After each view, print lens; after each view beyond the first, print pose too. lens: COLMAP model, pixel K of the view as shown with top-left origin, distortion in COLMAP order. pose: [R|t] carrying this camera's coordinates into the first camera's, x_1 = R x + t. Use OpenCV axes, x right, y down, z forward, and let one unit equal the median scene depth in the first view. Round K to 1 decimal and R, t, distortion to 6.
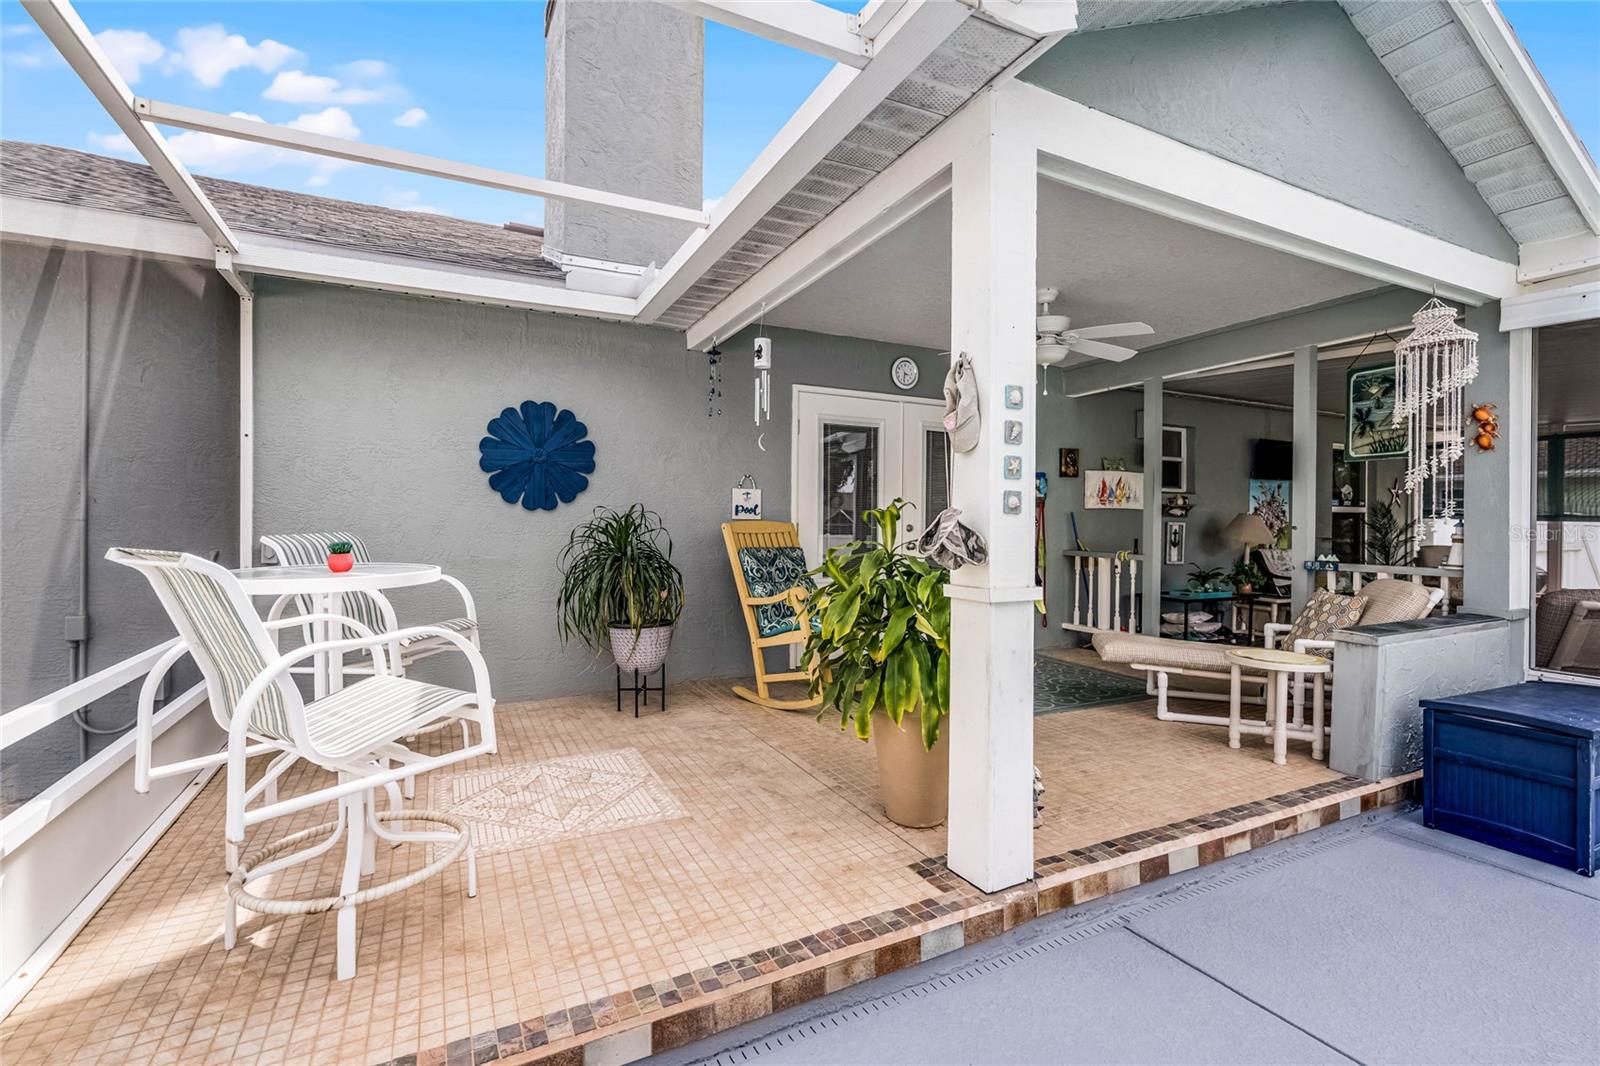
lens RADIAL K [[731.3, 0, 800.0], [0, 731.3, 533.0], [0, 0, 1]] dist [-0.026694, 0.000083]
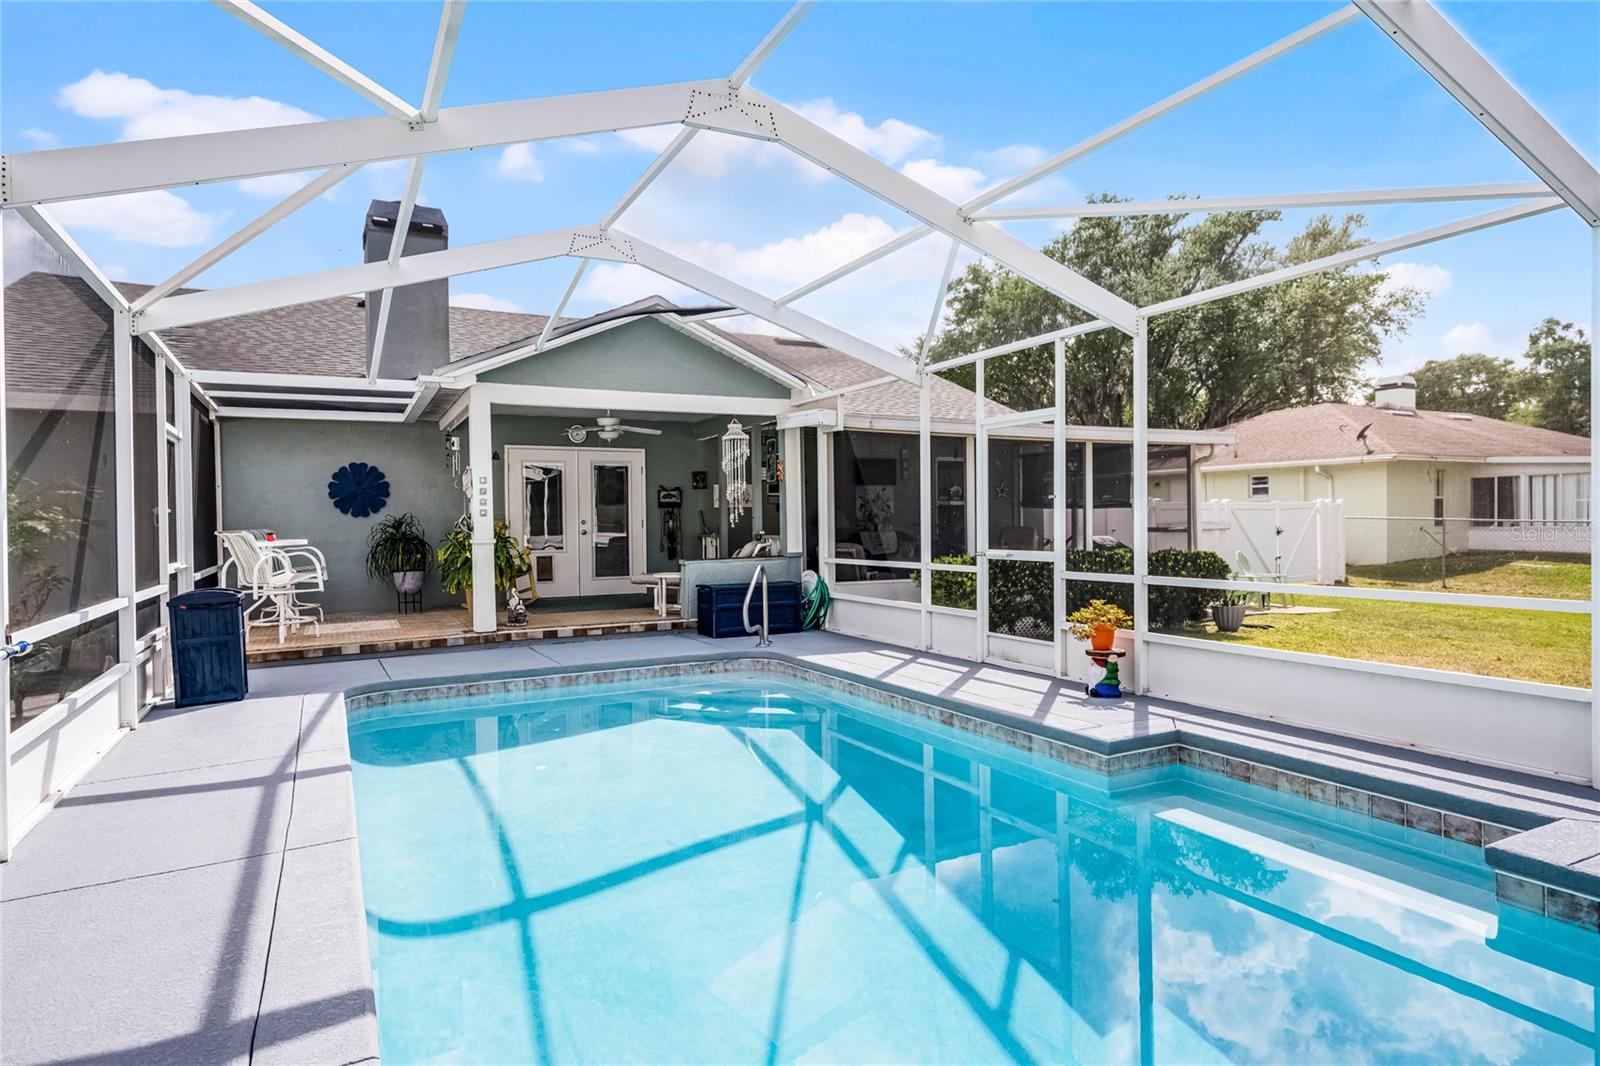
lens RADIAL K [[892.3, 0, 800.0], [0, 892.3, 533.0], [0, 0, 1]] dist [0.002804, 0.000608]
pose [[0.999426, -0.021296, 0.026355, 0.808423], [0.021215, 0.999769, 0.003330, 0.031586], [-0.026420, -0.002769, 0.999647, -1.531573]]
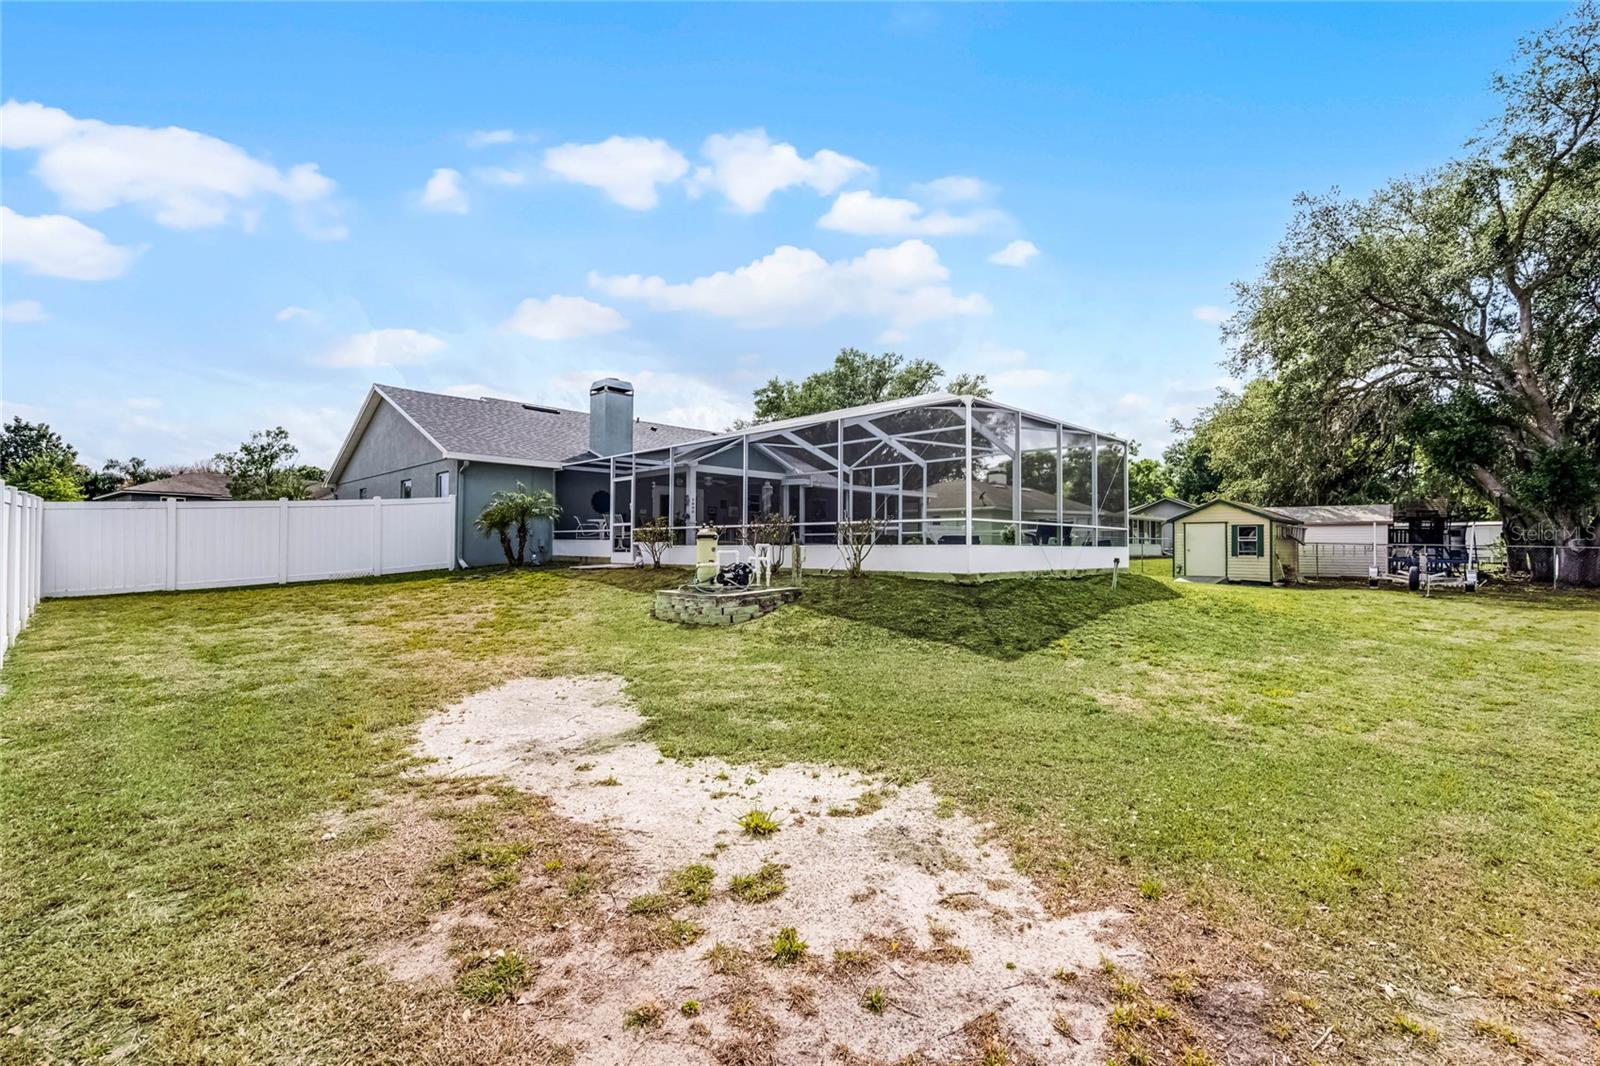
lens RADIAL K [[731.3, 0, 800.0], [0, 731.3, 533.0], [0, 0, 1]] dist [-0.026694, 0.000083]
pose [[0.943628, 0.005919, 0.330955, -0.671349], [0.005482, 0.999423, -0.033506, 0.255548], [-0.330962, 0.033431, 0.943052, -3.856248]]
